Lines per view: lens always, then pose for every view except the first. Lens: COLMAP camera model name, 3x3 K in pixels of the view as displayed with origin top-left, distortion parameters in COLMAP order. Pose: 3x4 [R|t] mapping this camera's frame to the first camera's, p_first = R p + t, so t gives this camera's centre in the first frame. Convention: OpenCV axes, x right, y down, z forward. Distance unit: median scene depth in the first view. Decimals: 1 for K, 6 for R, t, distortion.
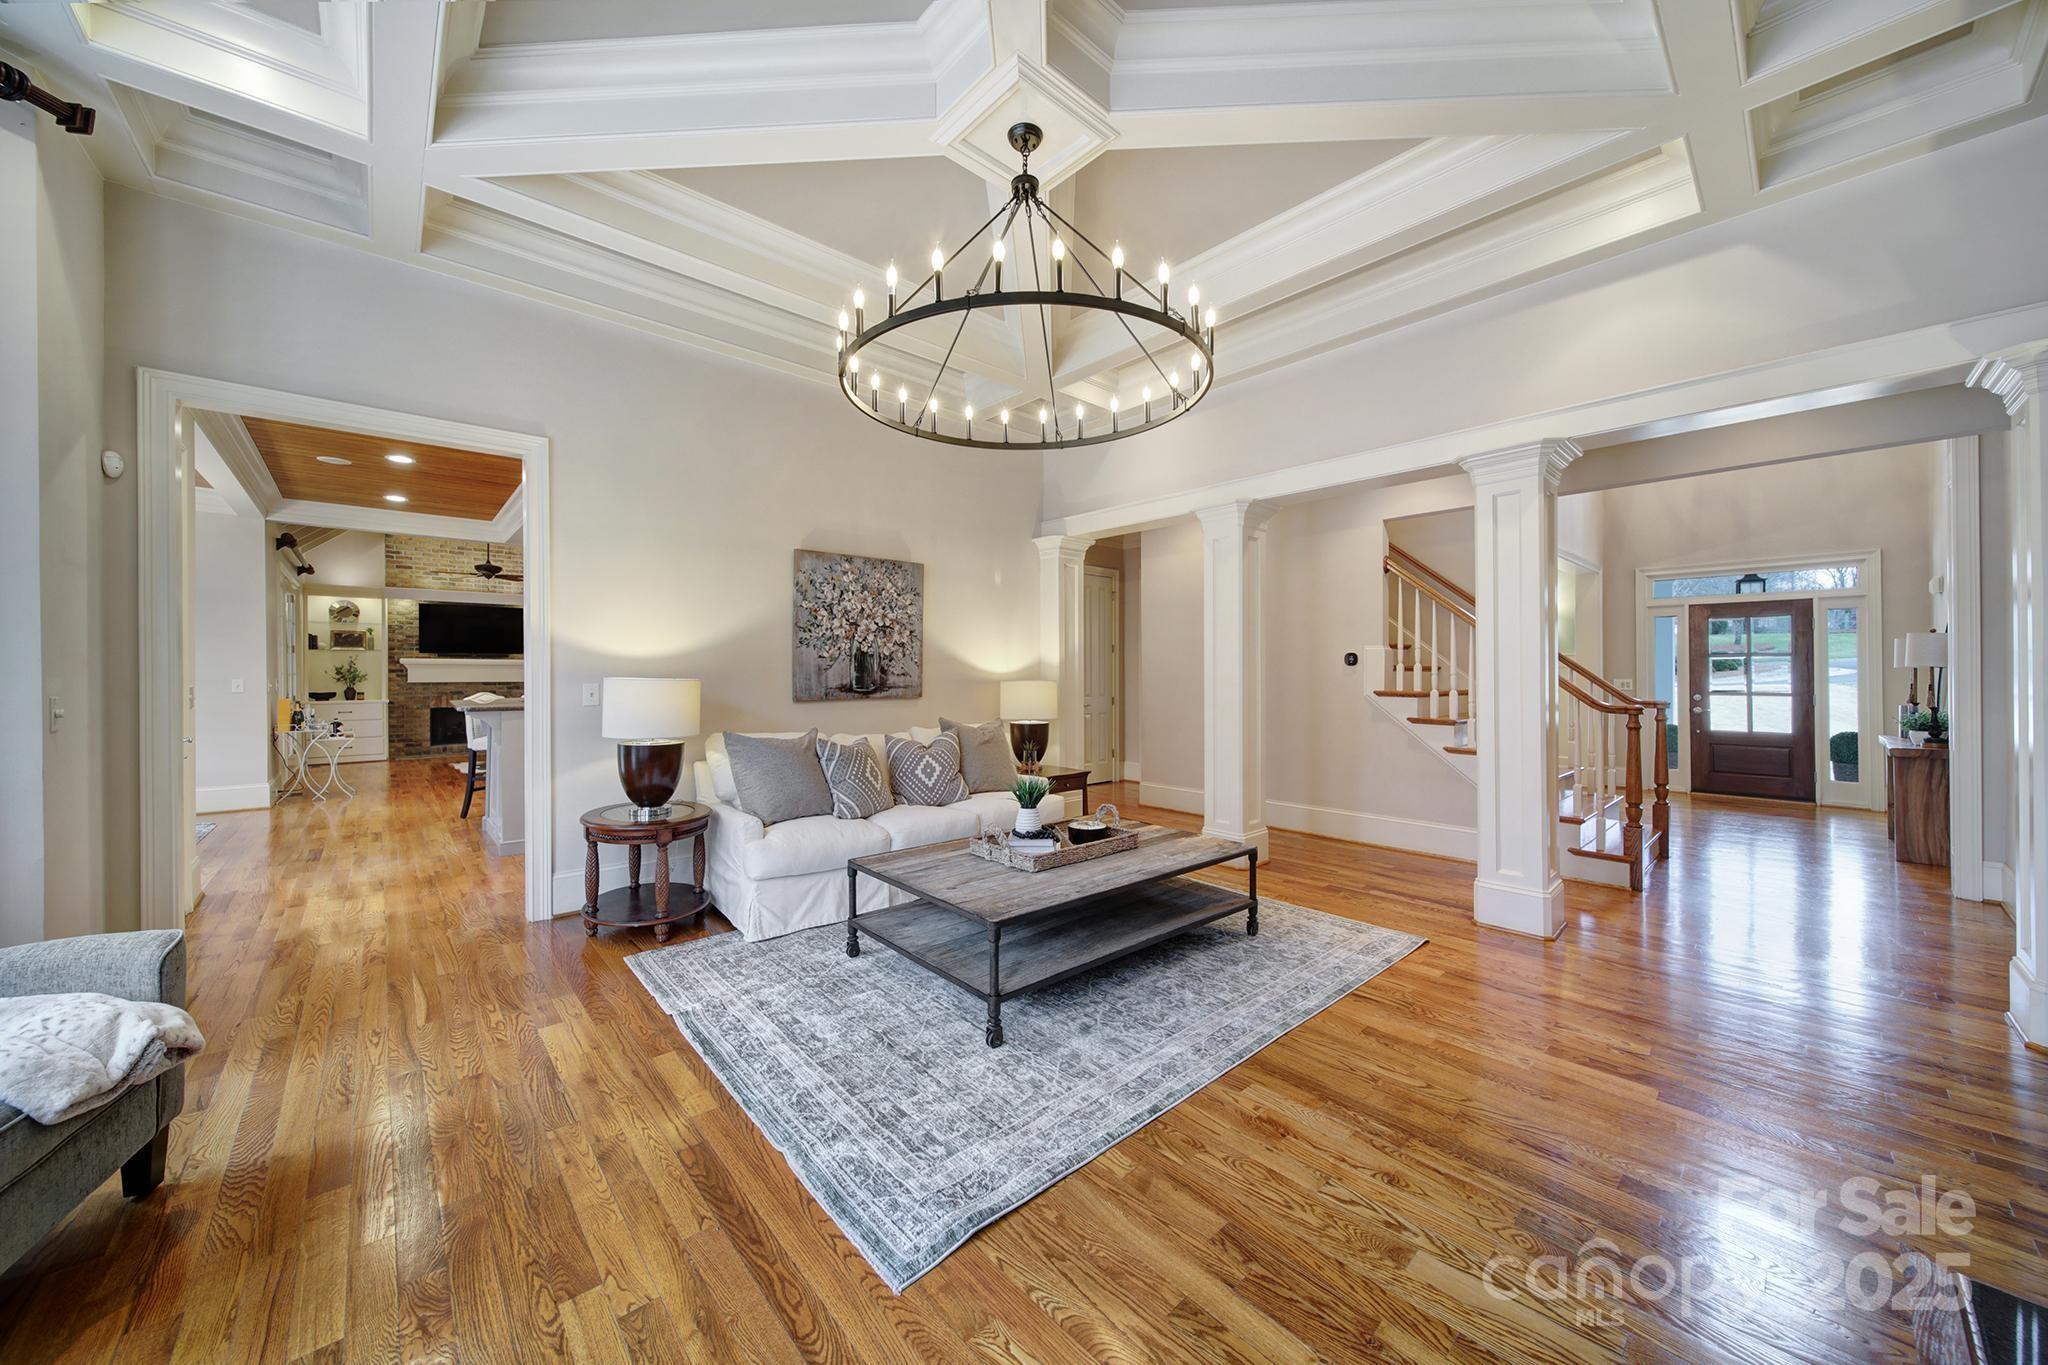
lens RADIAL K [[722.2, 0, 1031.6], [0, 722.2, 678.2], [0, 0, 1]] dist [-0.001589, -0.000097]
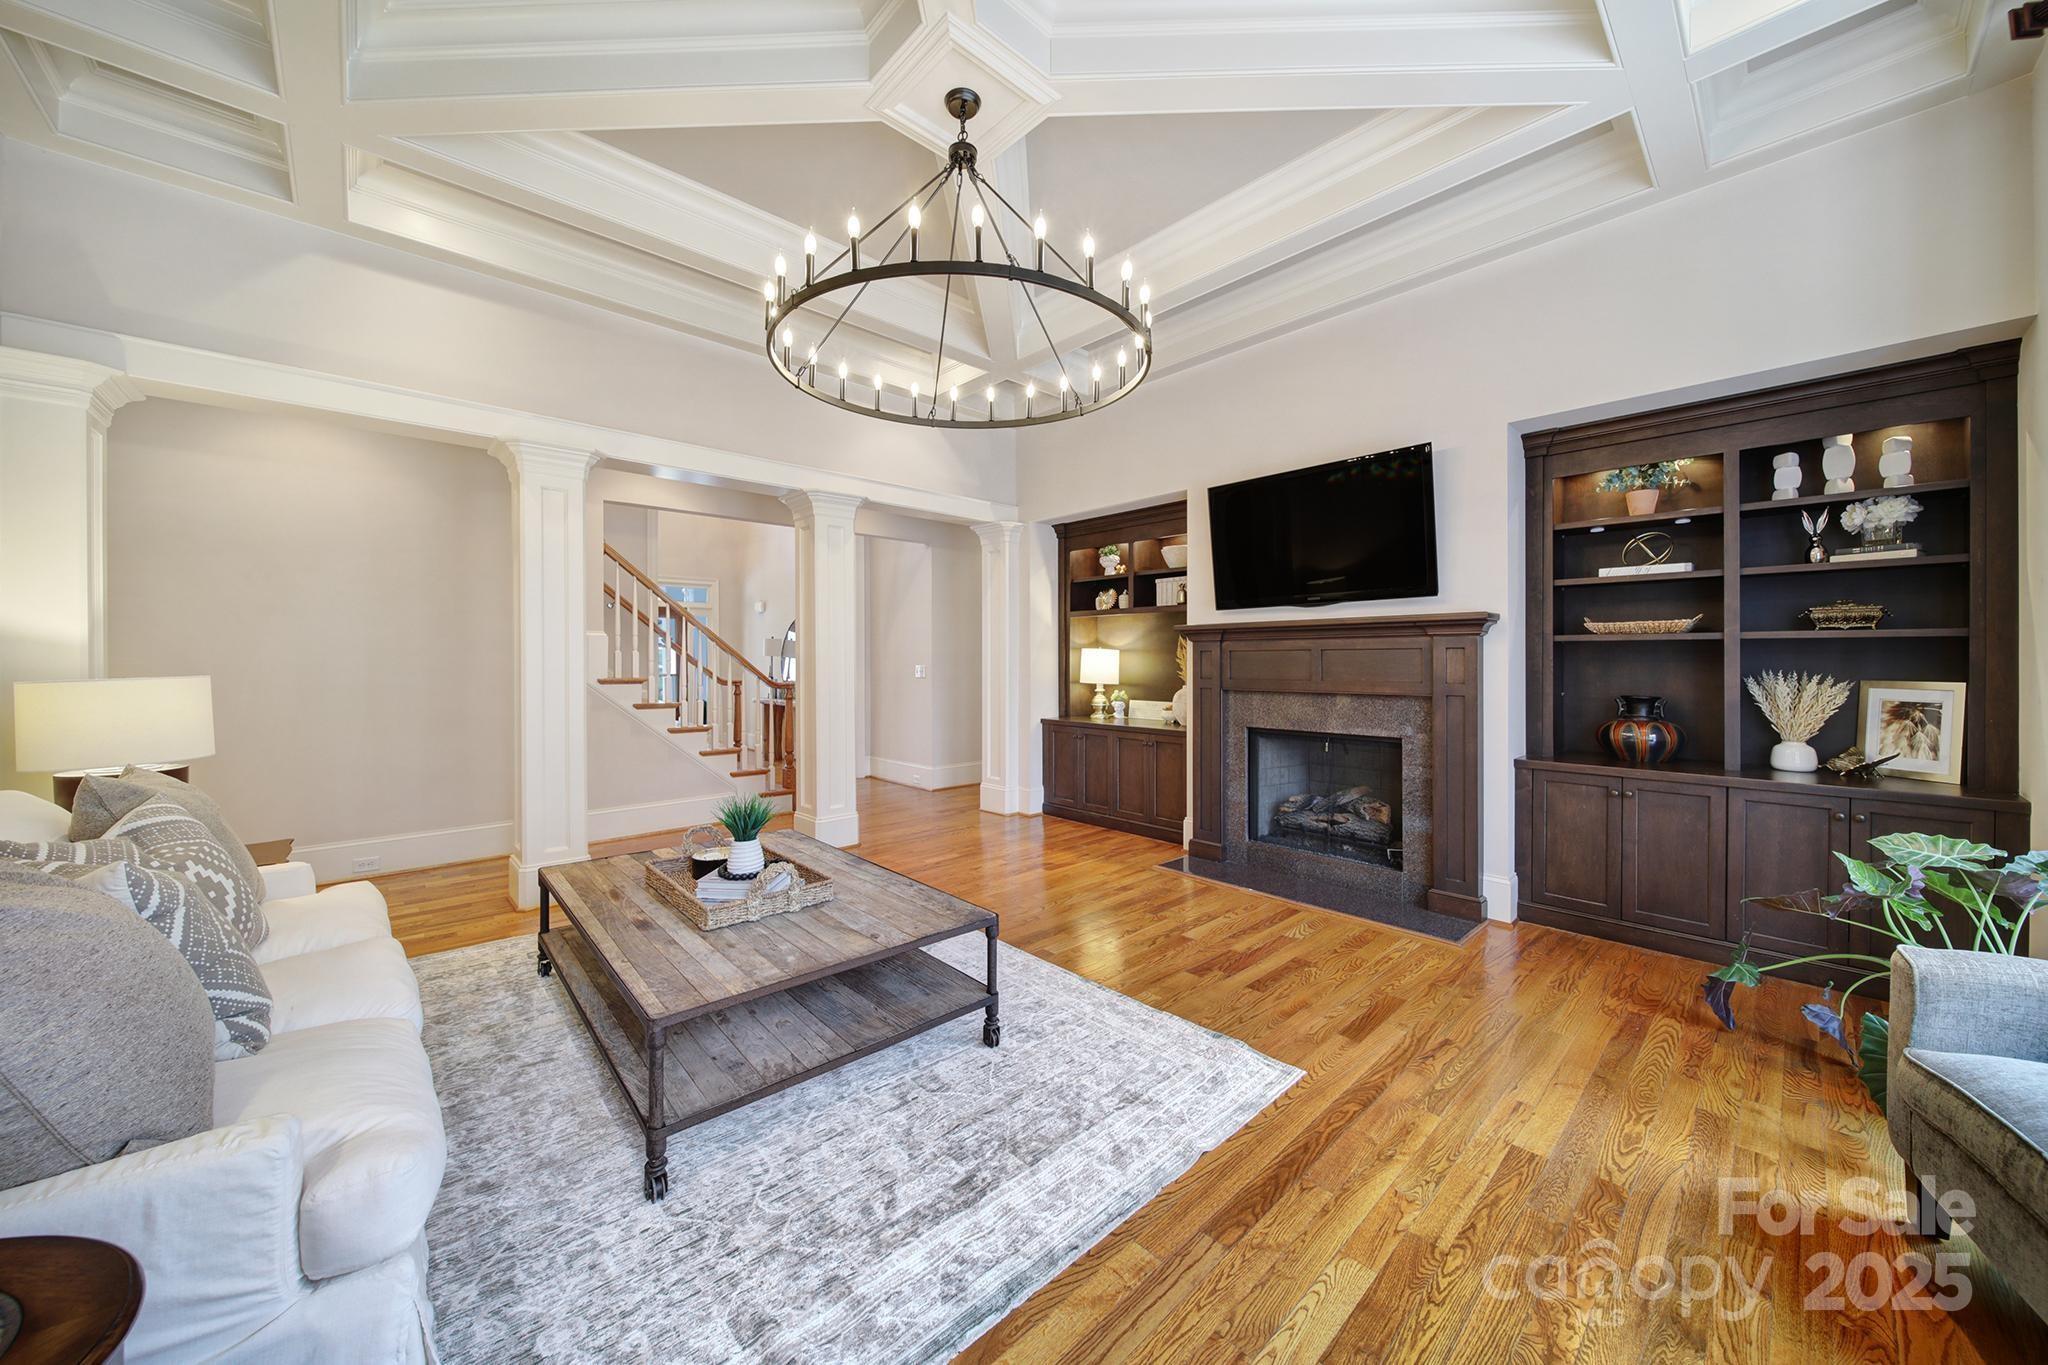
lens RADIAL K [[722.2, 0, 1020.8], [0, 722.2, 674.7], [0, 0, 1]] dist [-0.001589, -0.000097]
pose [[-0.006725, -0.021496, 0.999746, -1.096305], [0.010447, 0.999713, 0.021566, -0.006247], [-0.999923, 0.010589, -0.006498, 1.050449]]
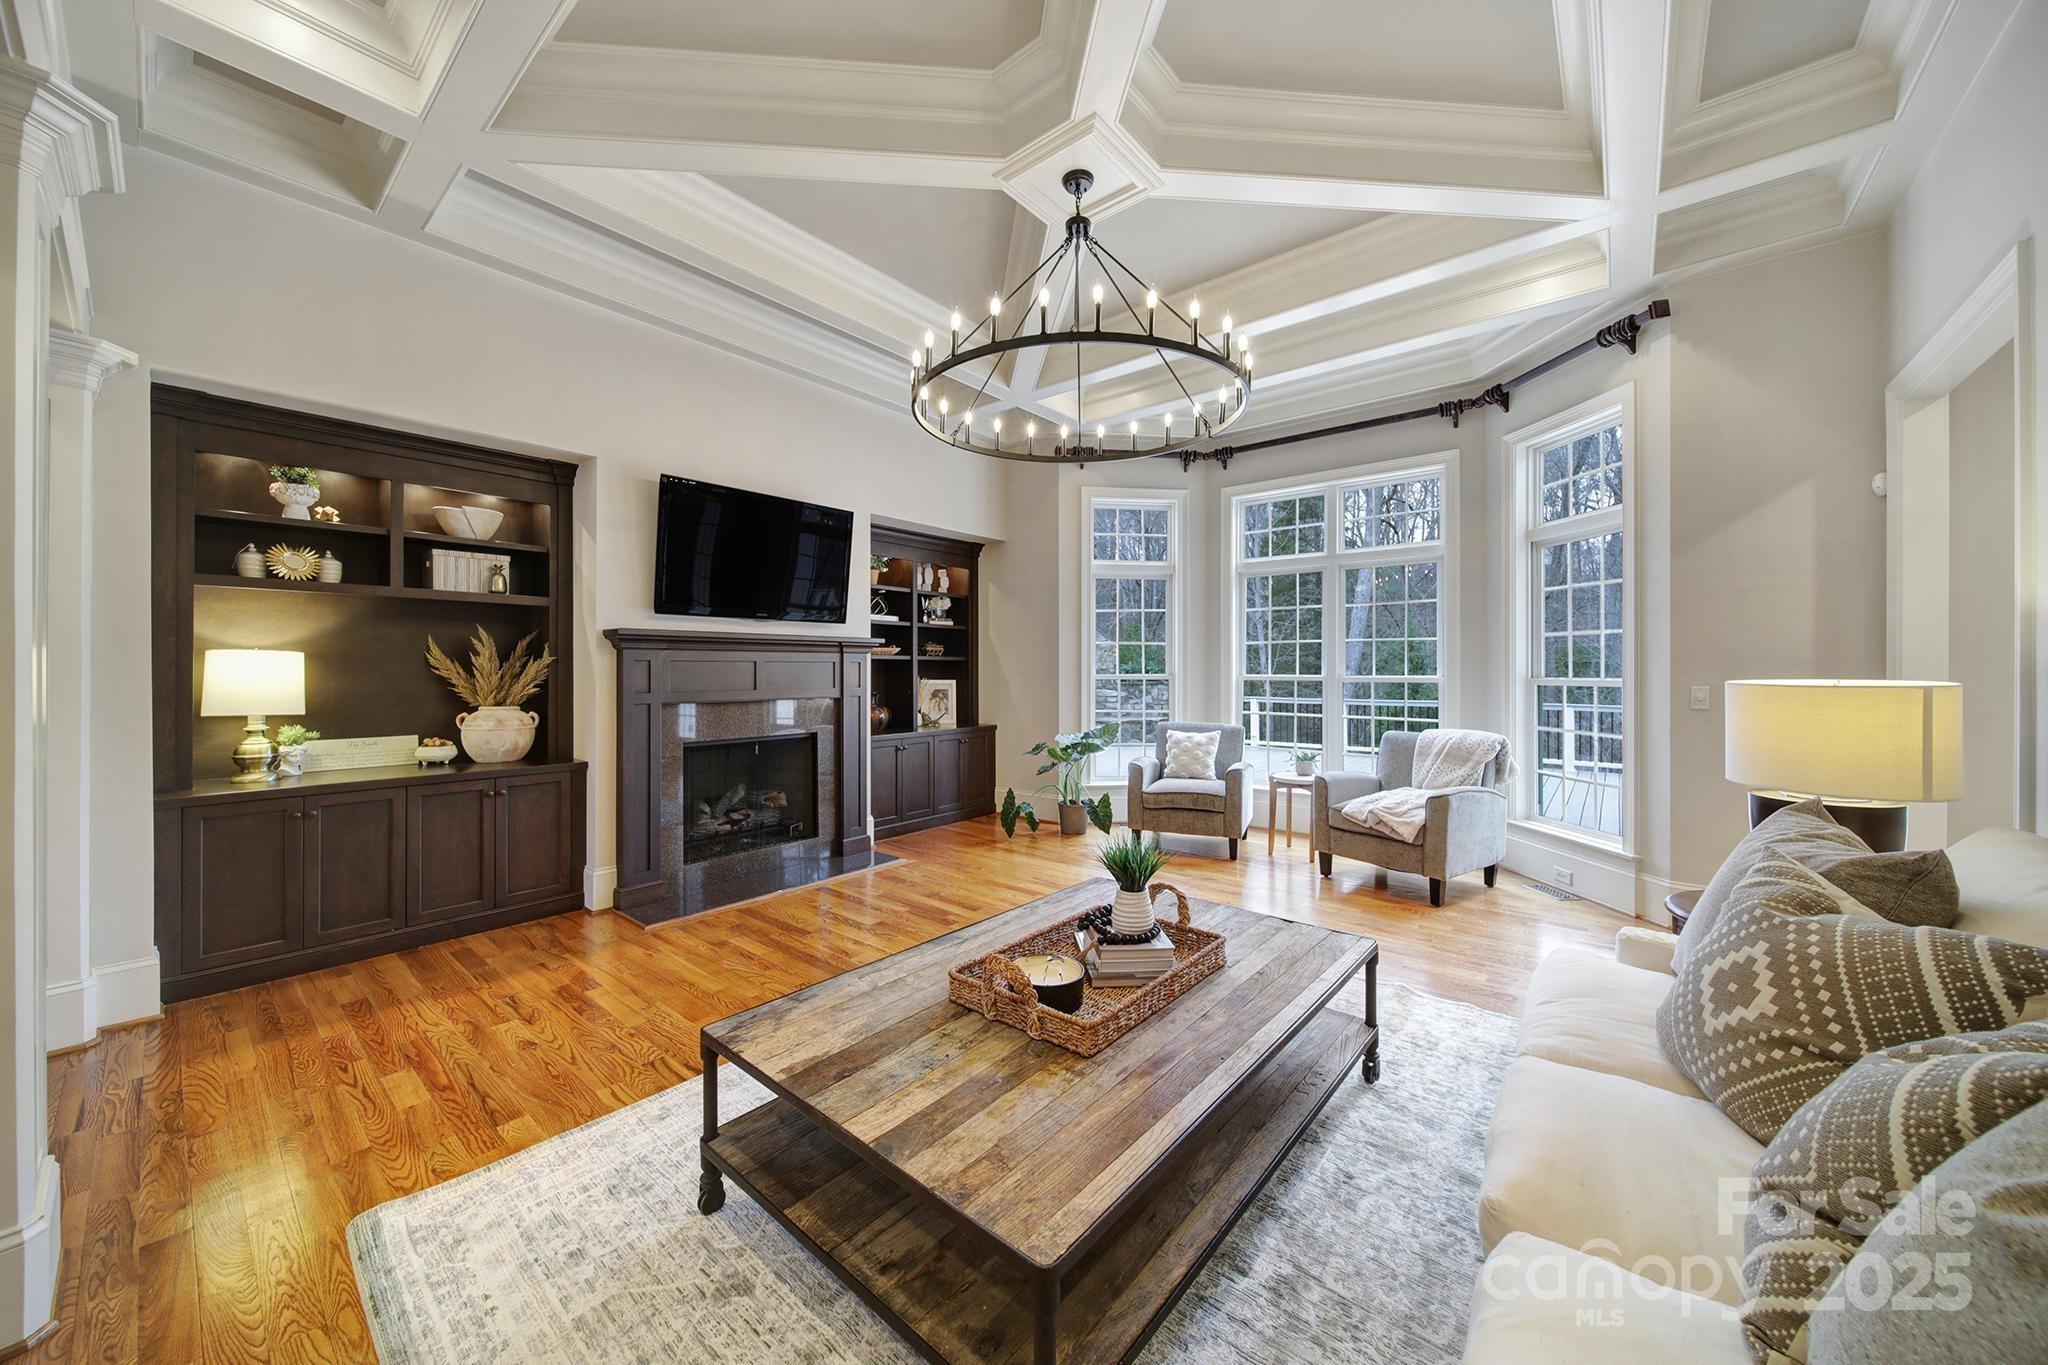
lens RADIAL K [[722.2, 0, 1011.5], [0, 722.2, 665.4], [0, 0, 1]] dist [-0.001589, -0.000097]
pose [[-0.990549, 0.000831, -0.137157, 0.272368], [0.000716, 0.999999, 0.000891, -0.011122], [0.137158, 0.000785, -0.990549, 2.332850]]
